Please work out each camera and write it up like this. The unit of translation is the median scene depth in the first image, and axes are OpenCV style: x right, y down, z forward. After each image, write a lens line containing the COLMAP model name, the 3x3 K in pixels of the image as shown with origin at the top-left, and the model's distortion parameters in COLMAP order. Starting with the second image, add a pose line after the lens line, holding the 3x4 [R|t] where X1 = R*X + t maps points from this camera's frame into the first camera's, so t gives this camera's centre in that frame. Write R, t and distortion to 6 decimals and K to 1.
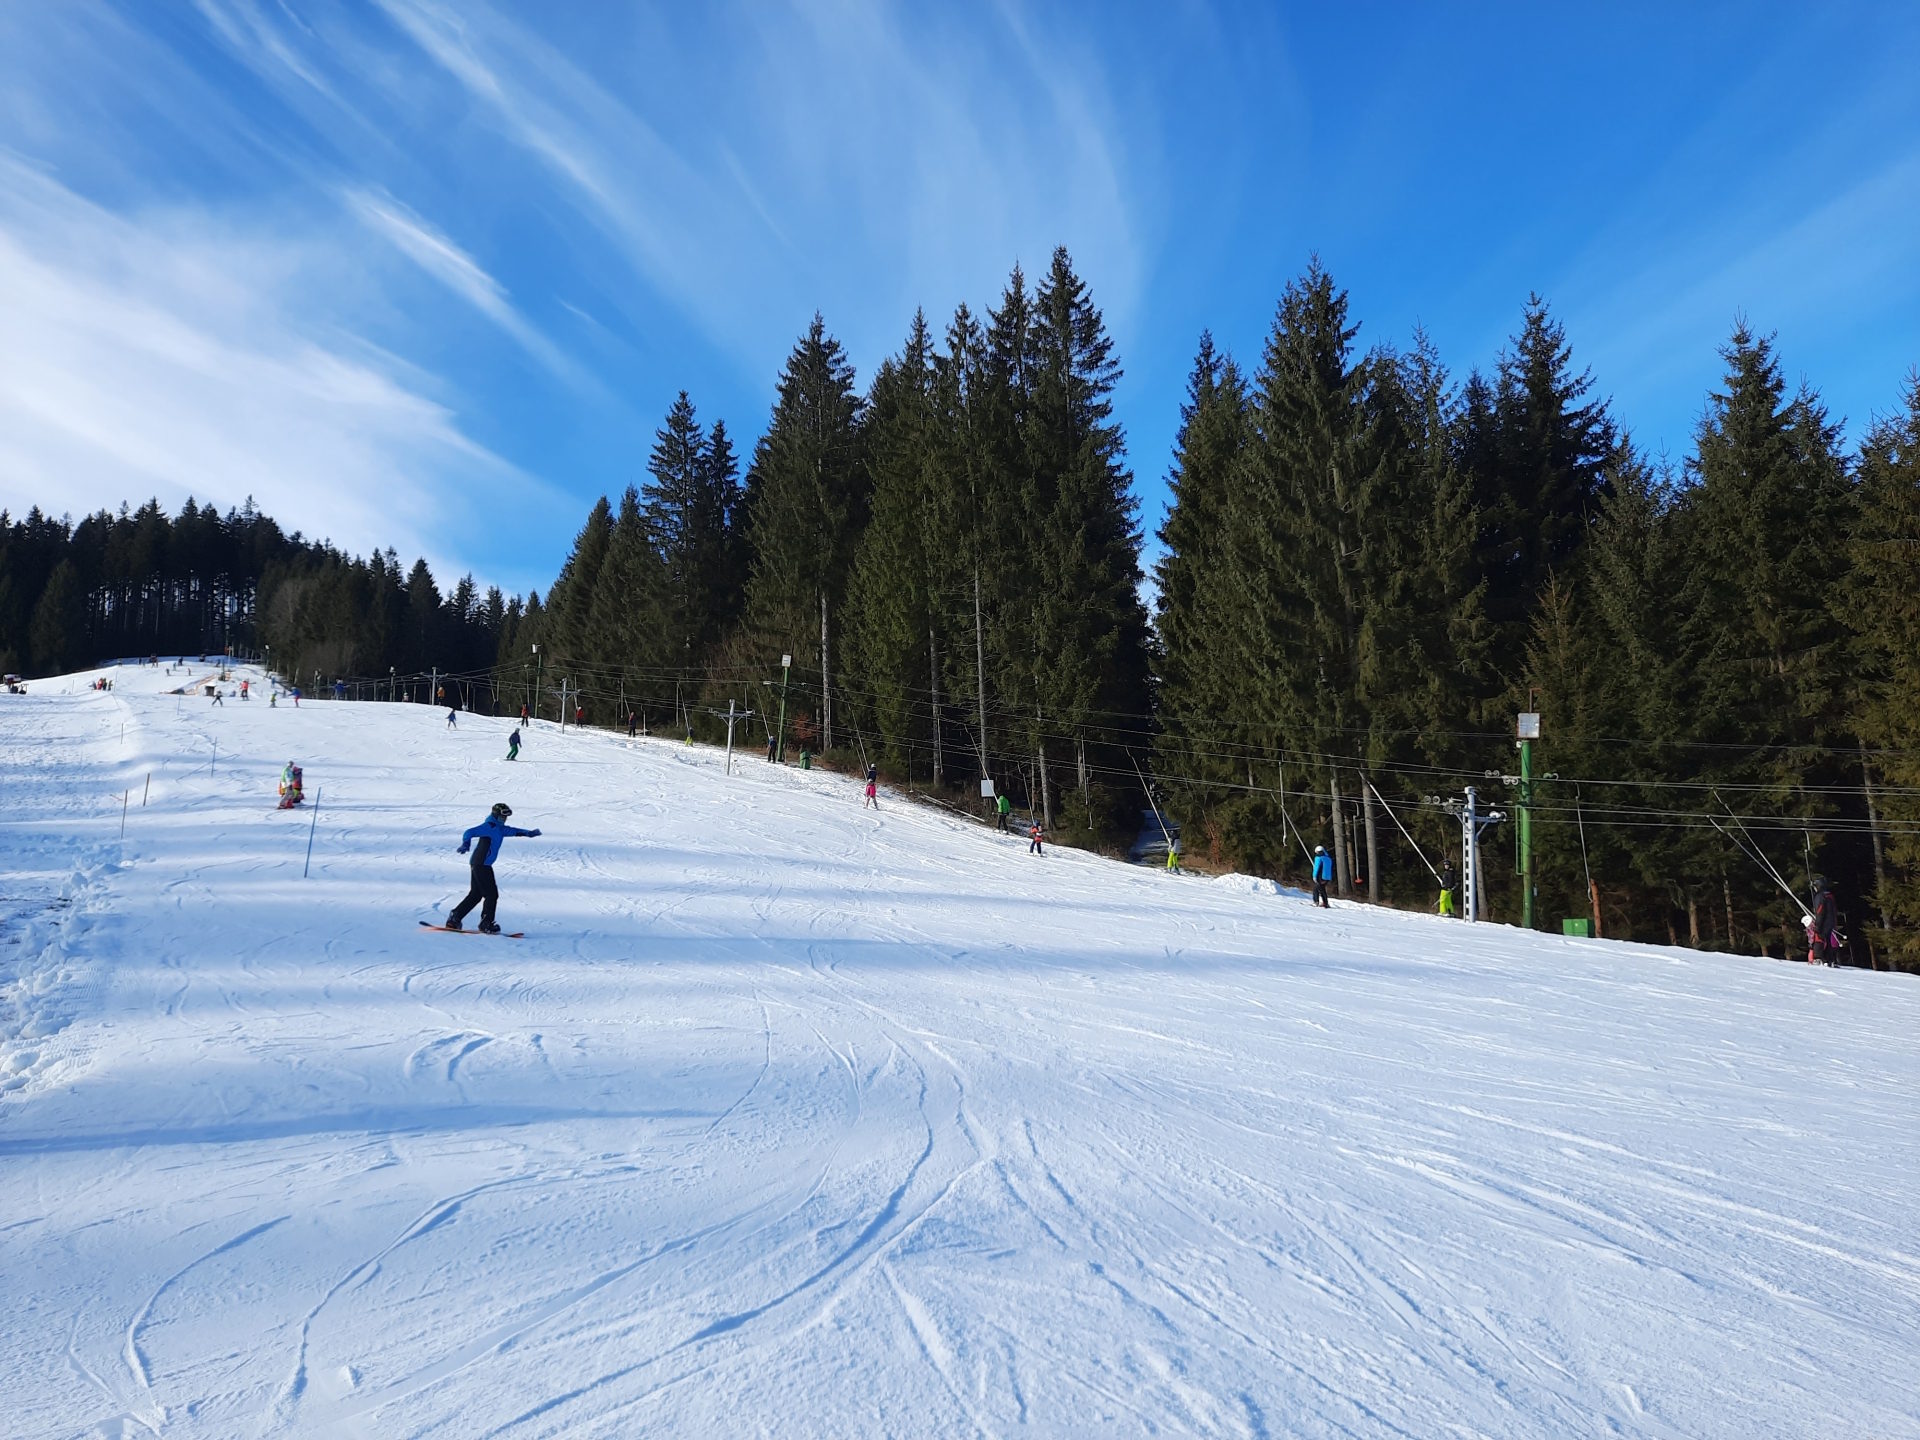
lens RADIAL K [[1394.1, 0, 964.0], [0, 1394.1, 720.0], [0, 0, 1]] dist [0.063216, -0.067541]
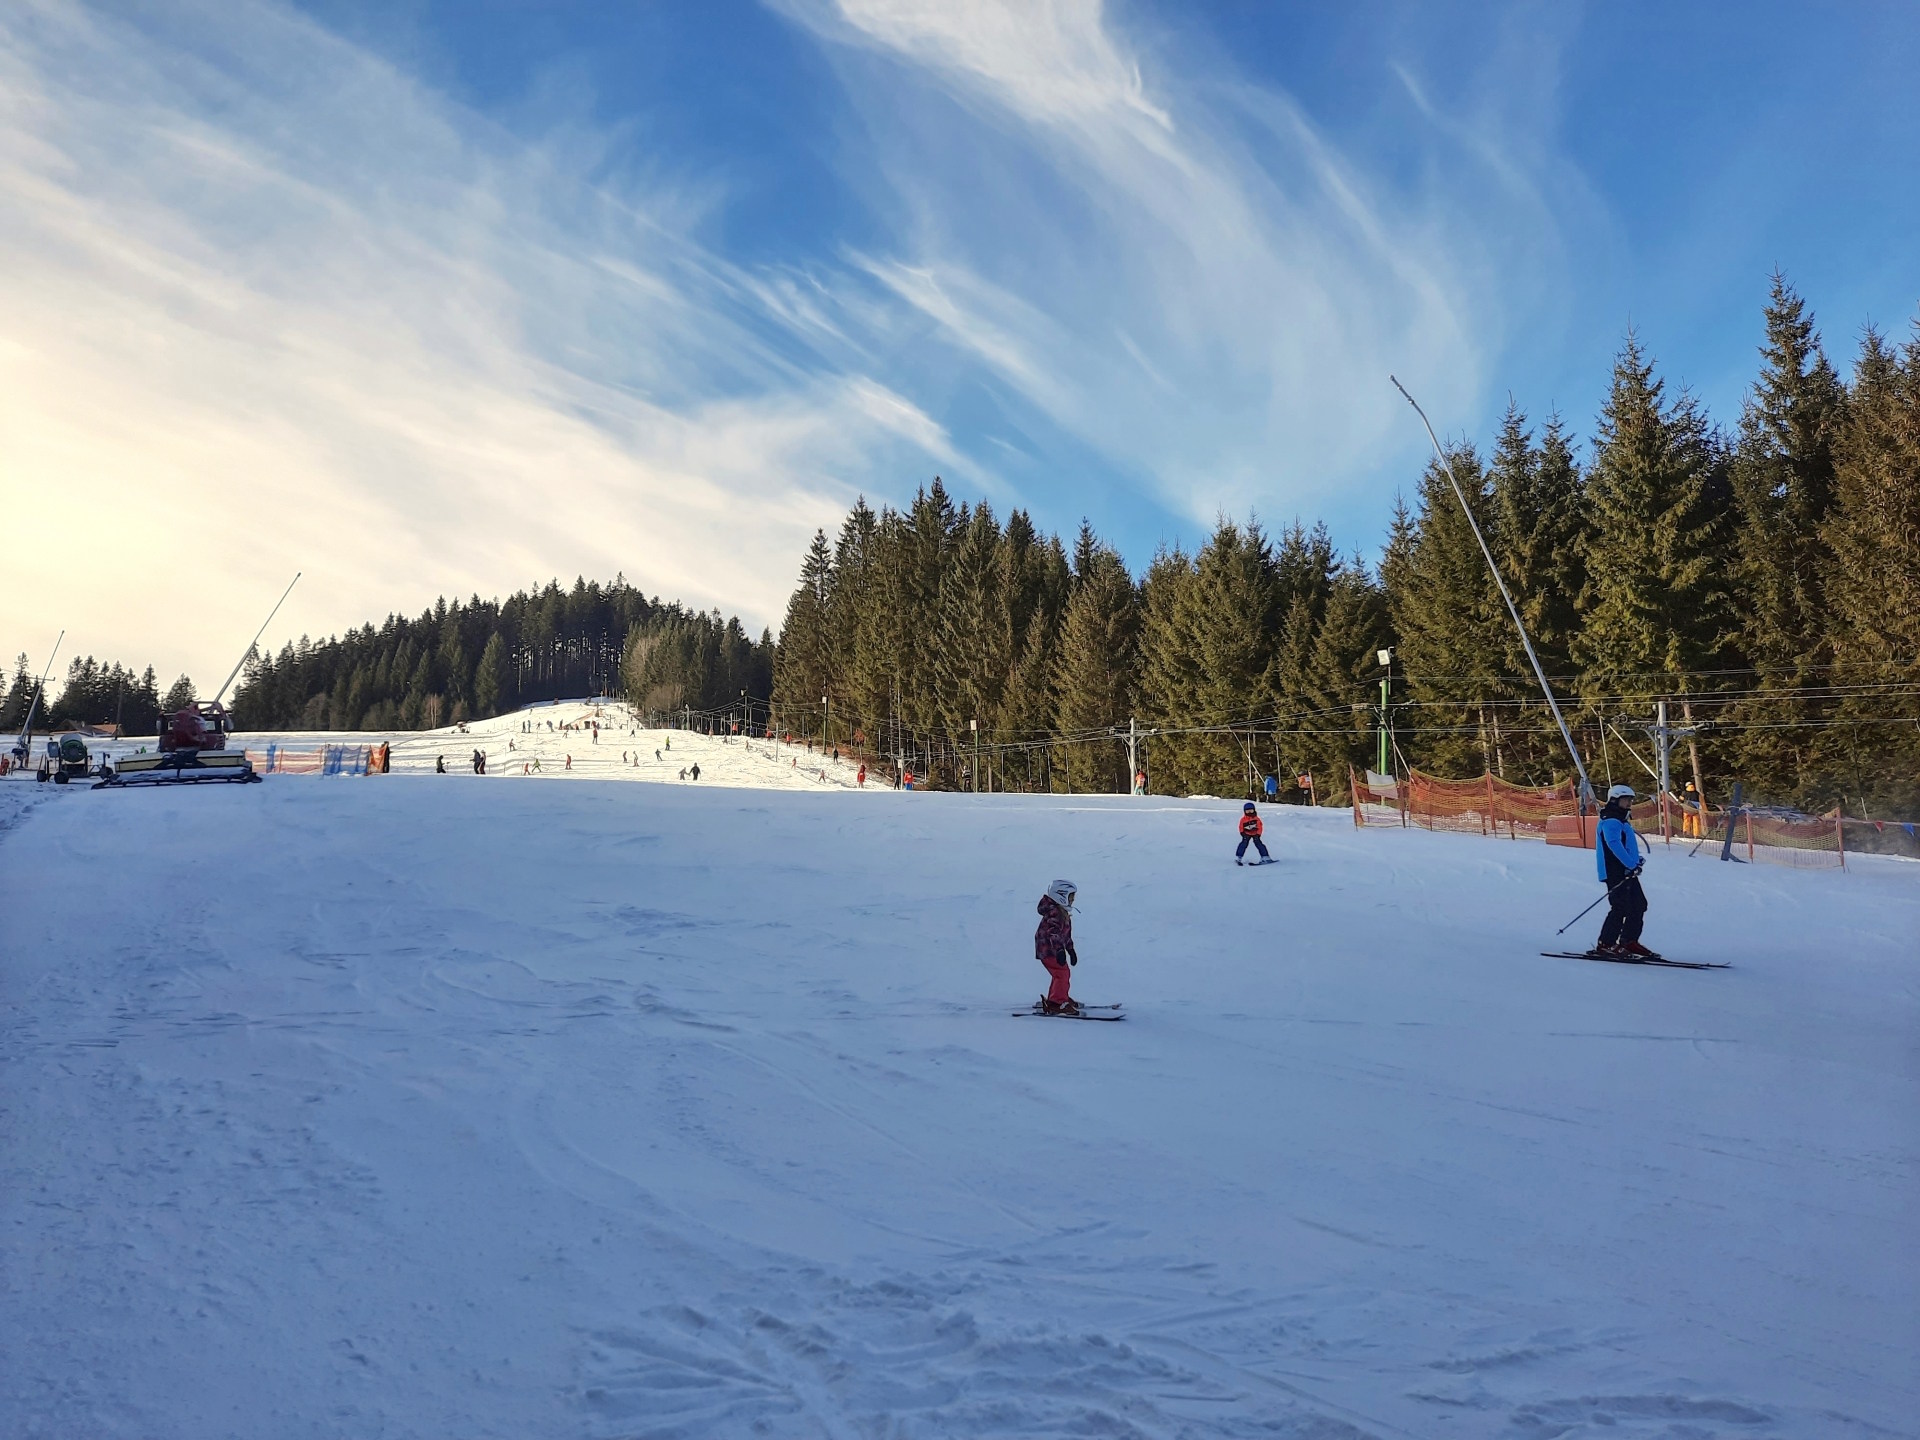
lens RADIAL K [[1394.1, 0, 964.0], [0, 1394.1, 720.0], [0, 0, 1]] dist [0.063216, -0.067541]
pose [[0.967416, -0.041286, -0.249805, 0.542000], [0.040116, 0.999147, -0.009778, 0.010604], [0.249996, -0.000562, 0.968247, -0.787297]]
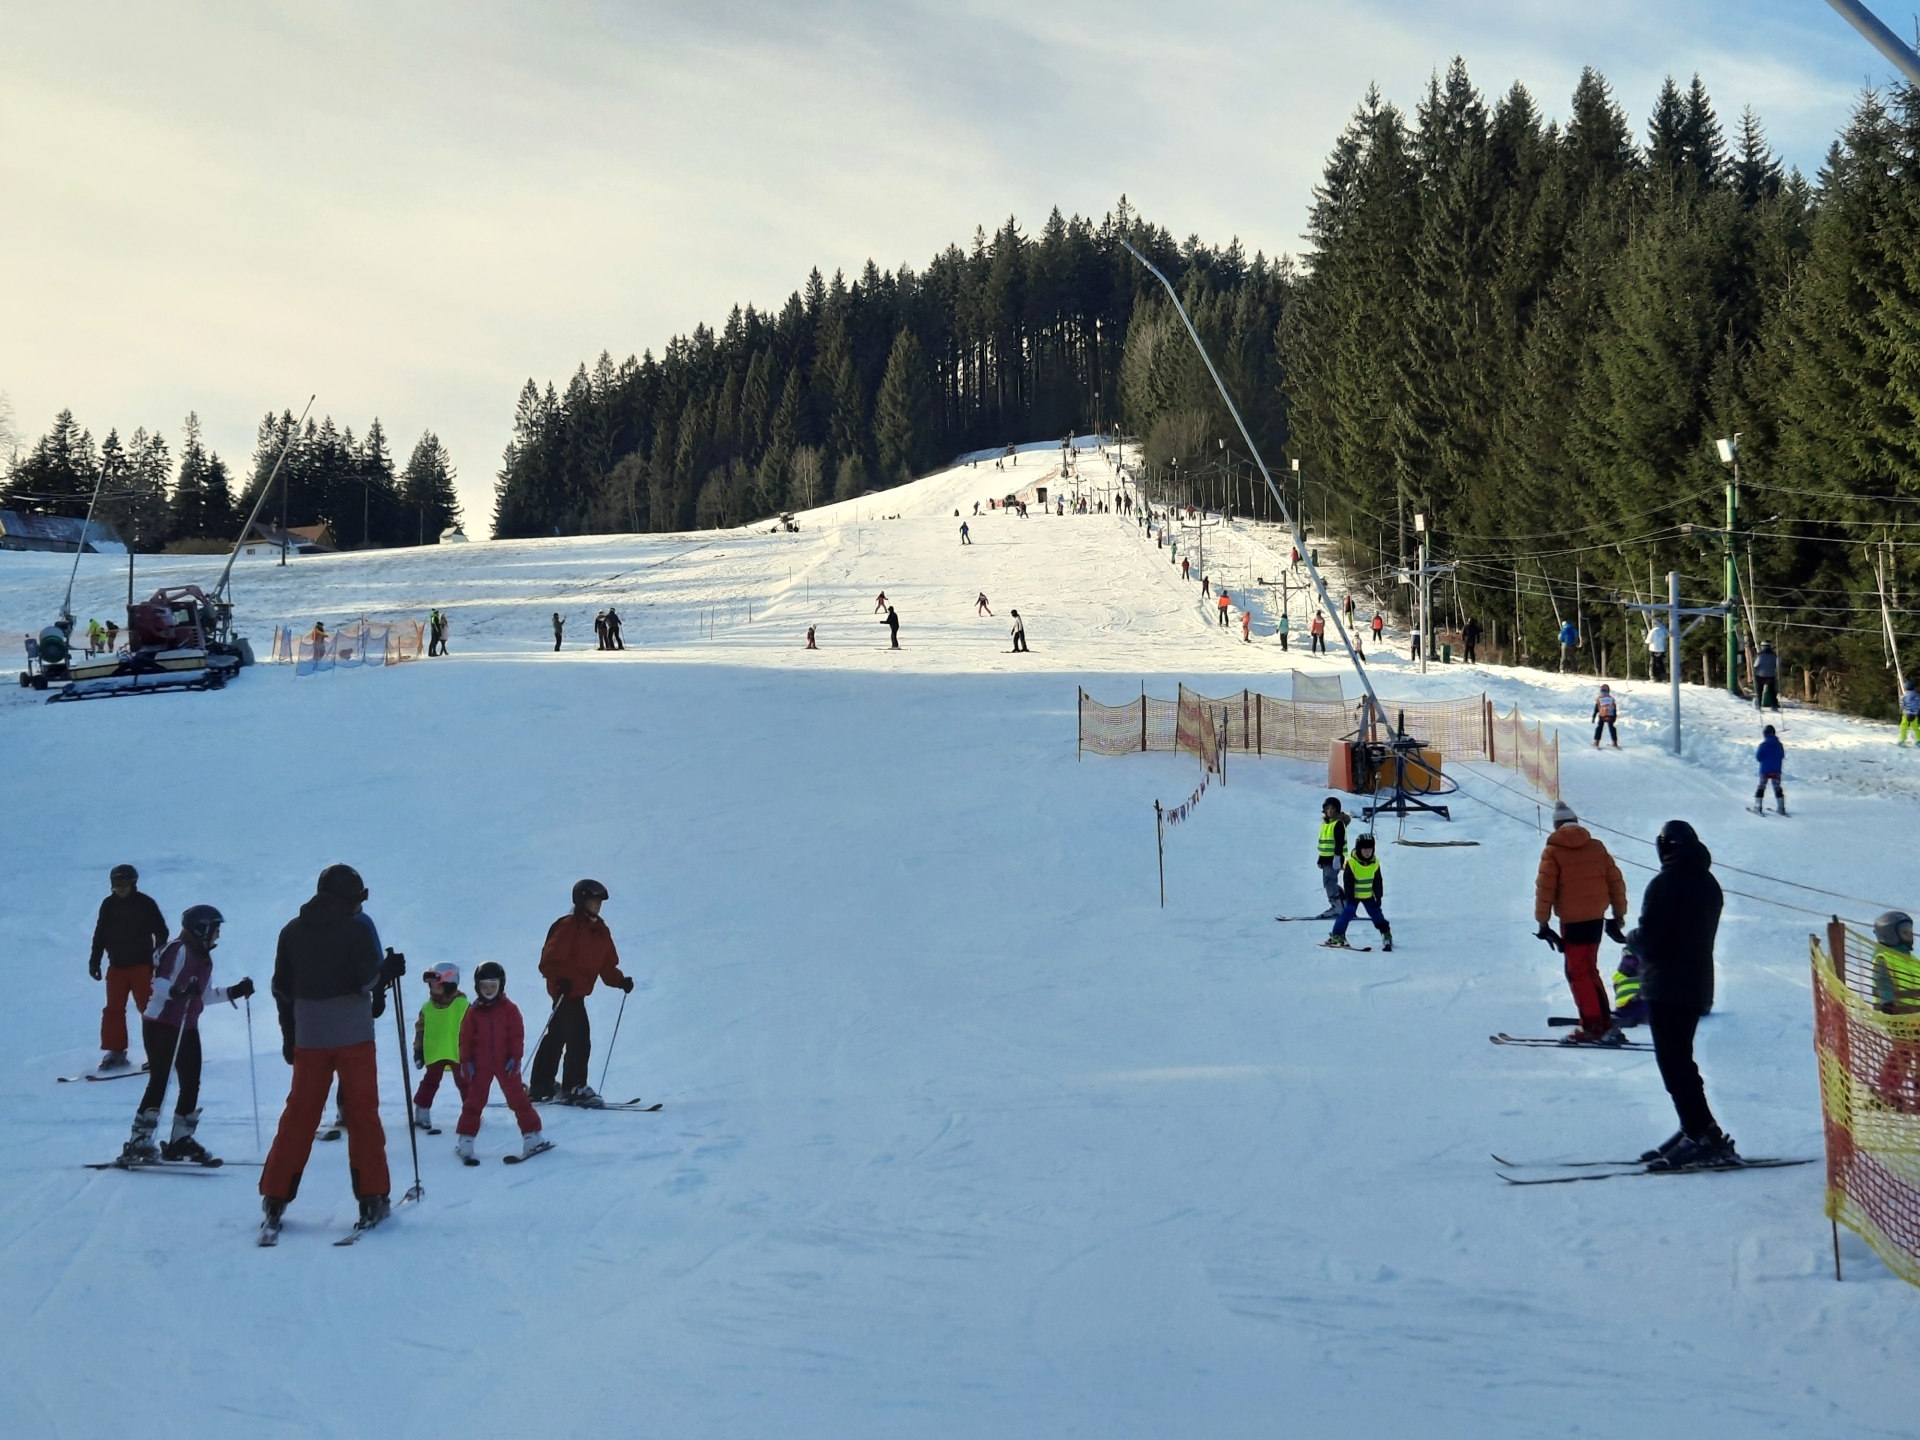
lens RADIAL K [[2779.4, 0, 963.8], [0, 2779.4, 708.4], [0, 0, 1]] dist [0.155647, -0.483191]
pose [[0.827279, -0.034536, -0.560729, 0.895276], [0.085535, 0.994215, 0.064960, -0.017607], [0.555242, -0.101702, 0.825447, -0.964486]]
